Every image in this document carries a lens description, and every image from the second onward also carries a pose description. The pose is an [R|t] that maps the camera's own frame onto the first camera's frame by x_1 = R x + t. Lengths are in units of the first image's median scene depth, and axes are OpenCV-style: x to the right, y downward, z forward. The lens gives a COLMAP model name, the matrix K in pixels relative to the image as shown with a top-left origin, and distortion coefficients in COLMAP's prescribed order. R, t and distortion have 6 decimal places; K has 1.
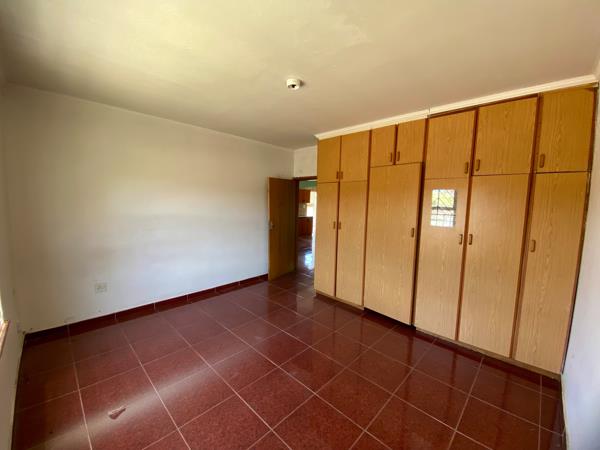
lens RADIAL K [[244.3, 0, 300.6], [0, 244.3, 223.3], [0, 0, 1]] dist [0.002004, -0.000196]
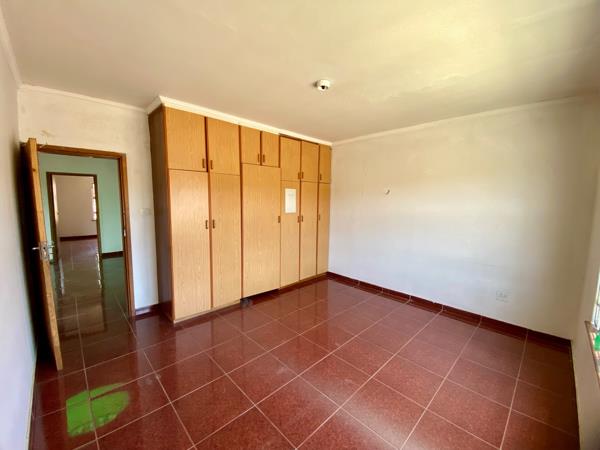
lens RADIAL K [[244.5, 0, 300.0], [0, 244.5, 225.0], [0, 0, 1]] dist [0.021411, -0.000134]
pose [[0.038414, -0.128205, 0.991003, -0.815082], [0.074754, 0.989325, 0.125090, -0.087013], [-0.996462, 0.069276, 0.047588, 0.777129]]
